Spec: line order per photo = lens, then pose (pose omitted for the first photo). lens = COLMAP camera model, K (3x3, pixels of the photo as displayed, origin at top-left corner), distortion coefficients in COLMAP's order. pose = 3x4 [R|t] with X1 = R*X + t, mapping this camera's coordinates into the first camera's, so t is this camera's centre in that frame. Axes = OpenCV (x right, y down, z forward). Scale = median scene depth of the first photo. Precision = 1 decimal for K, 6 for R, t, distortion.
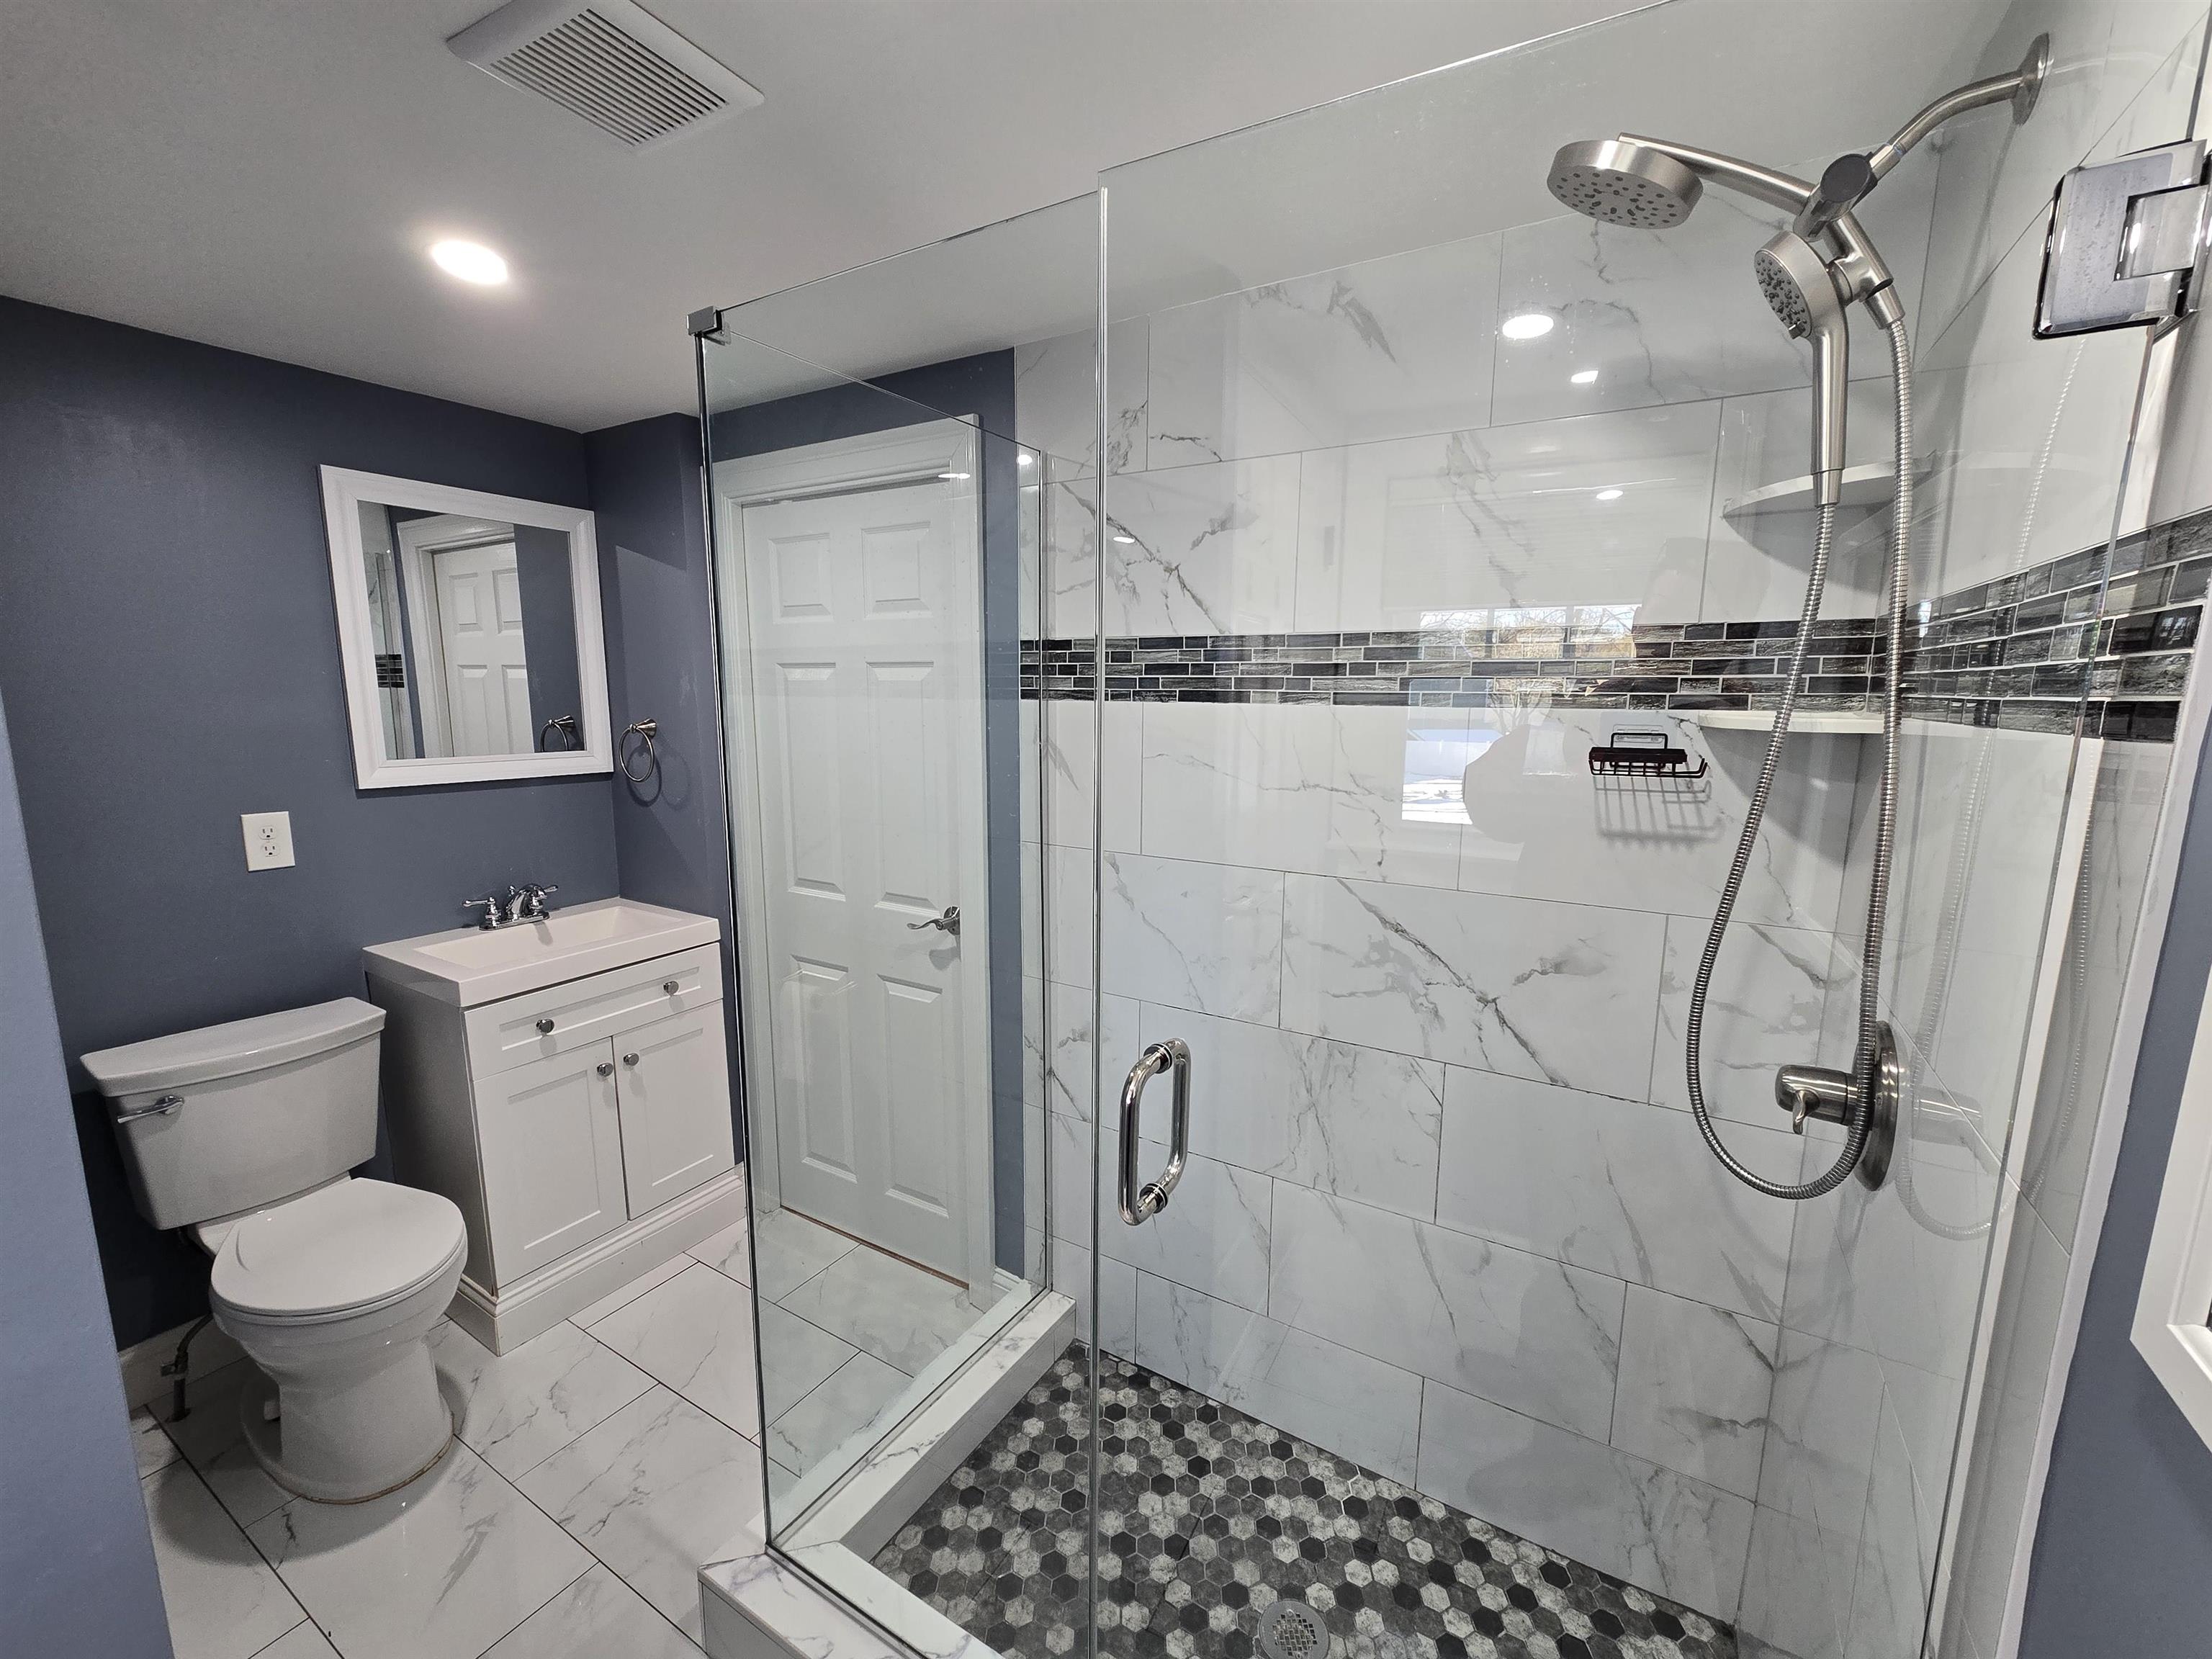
lens RADIAL K [[900.3, 0, 1125.1], [0, 900.3, 828.1], [0, 0, 1]] dist [-0.000750, -0.000119]
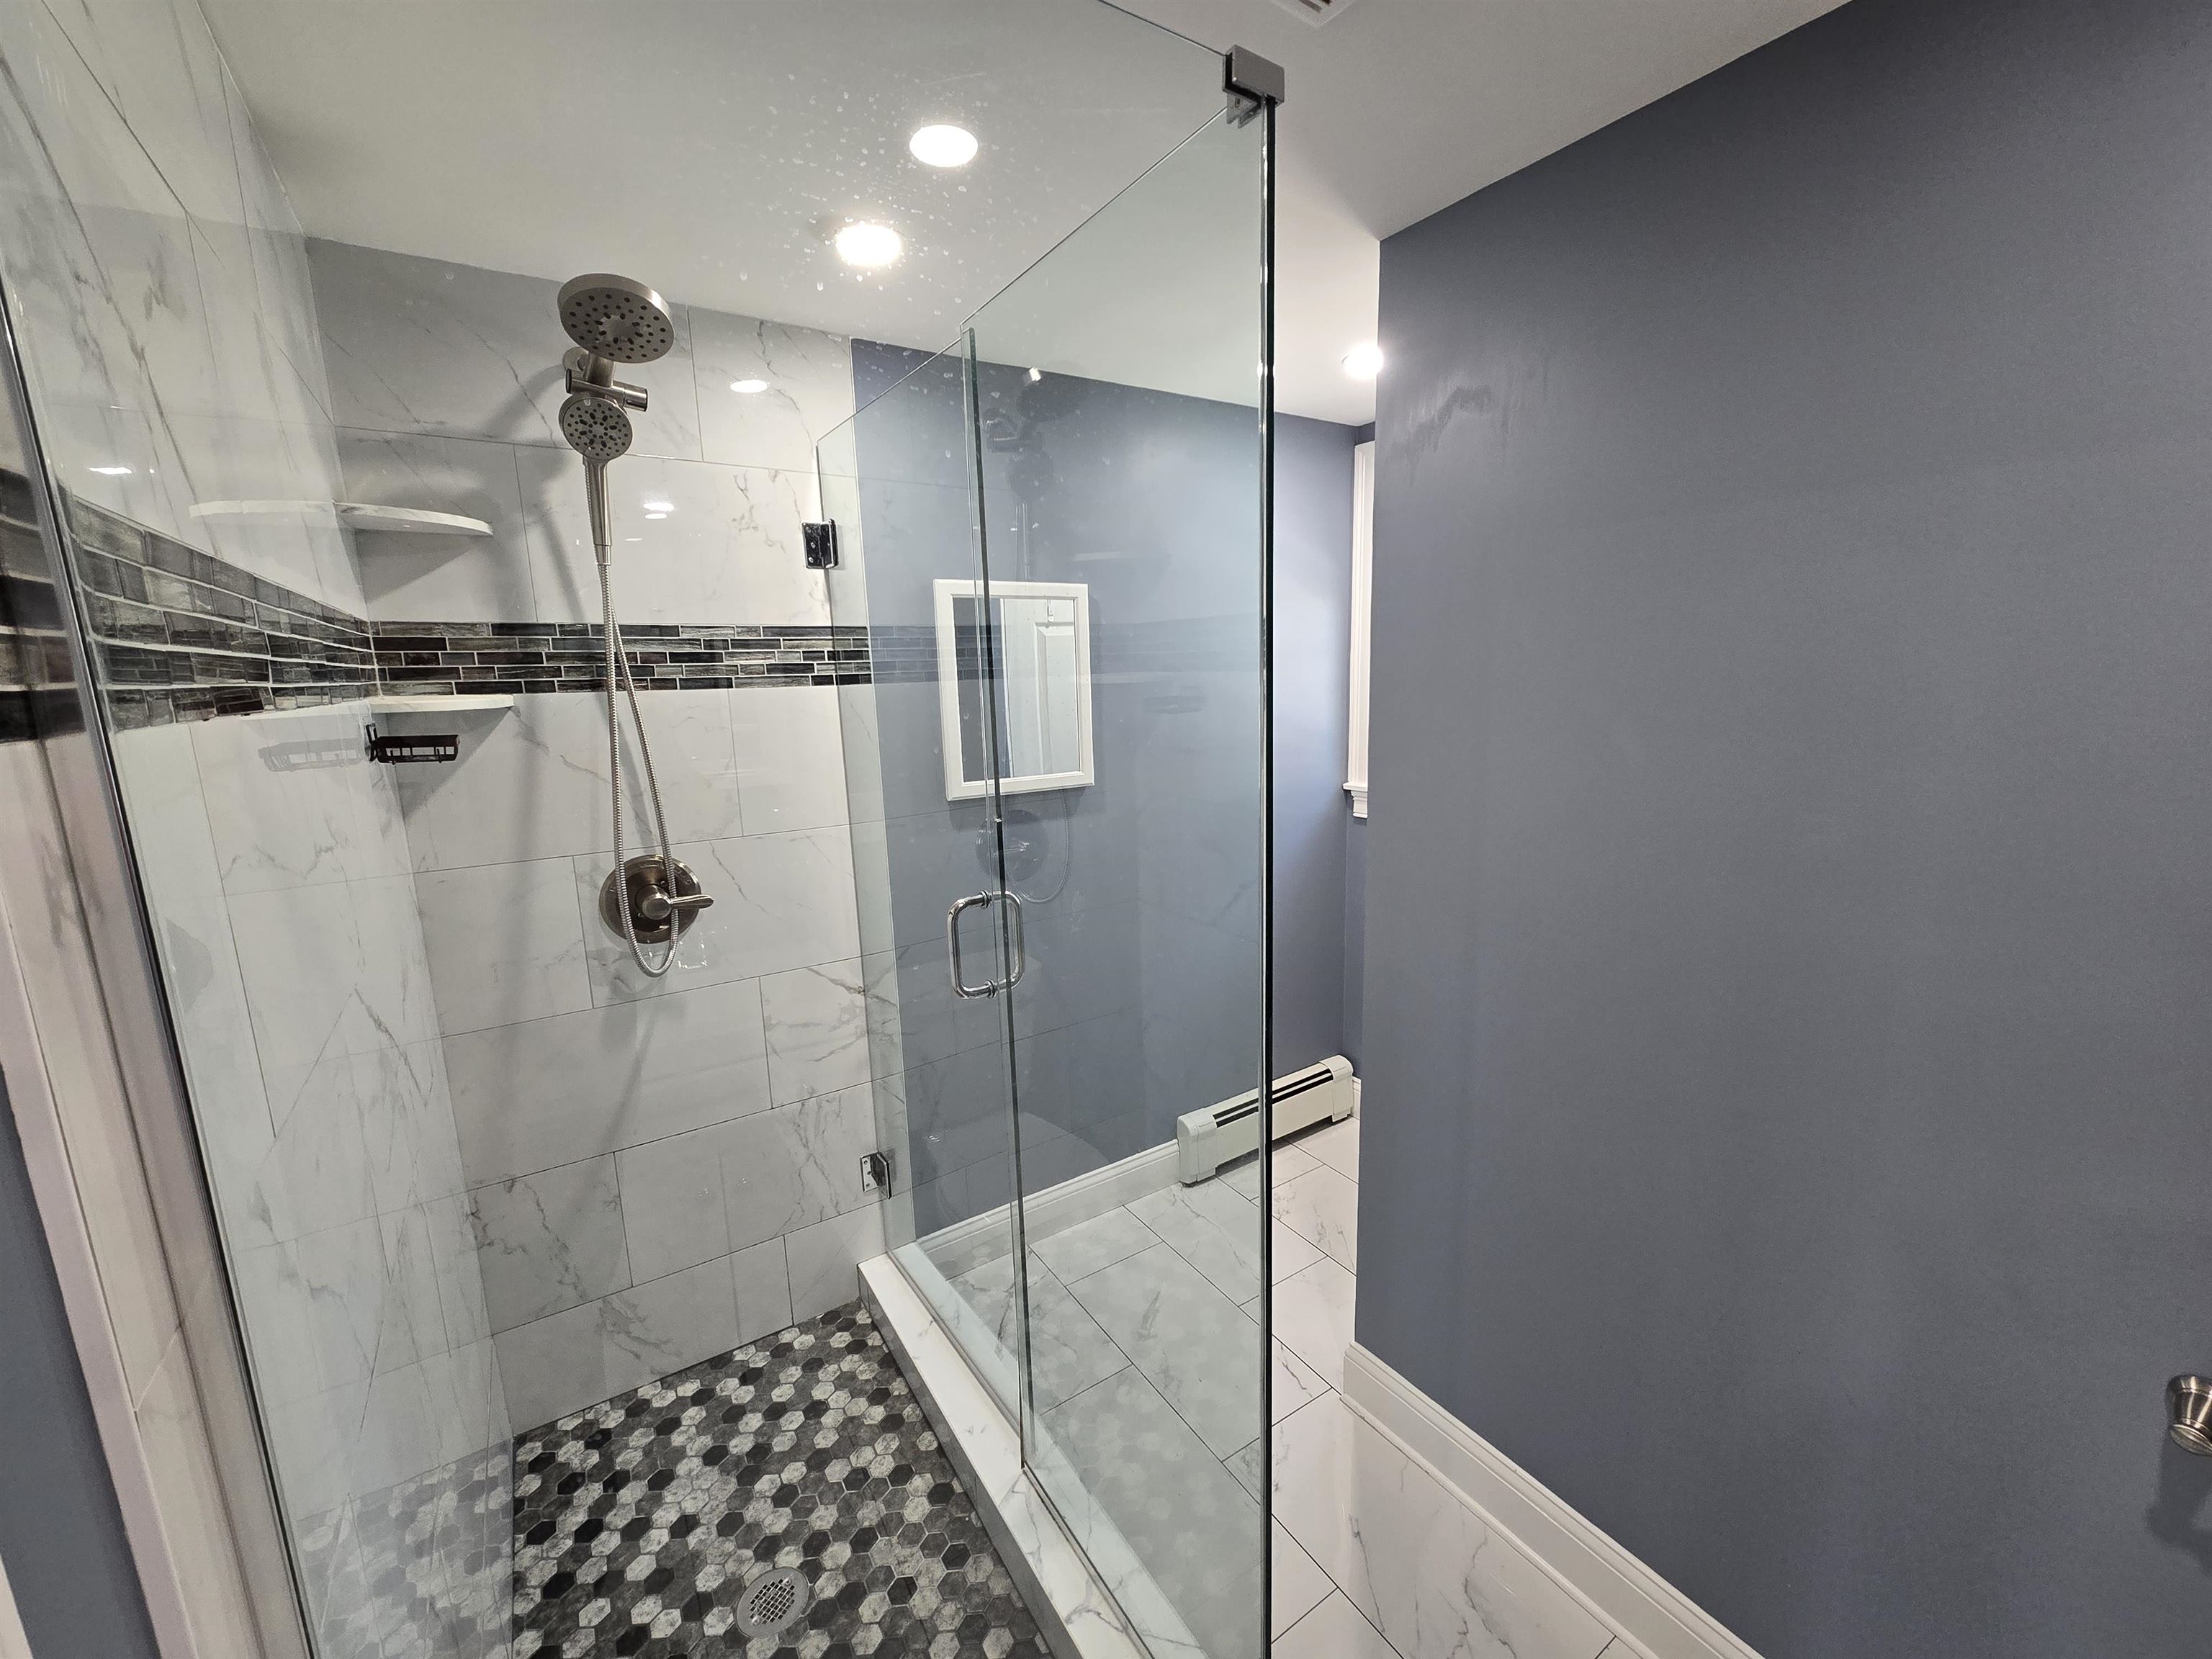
lens RADIAL K [[900.3, 0, 1125.1], [0, 900.3, 828.1], [0, 0, 1]] dist [-0.000750, -0.000119]
pose [[-0.904345, -0.056660, 0.423024, -0.553474], [0.084098, 0.948062, 0.306769, -0.215453], [-0.418434, 0.313000, -0.852610, 1.418710]]
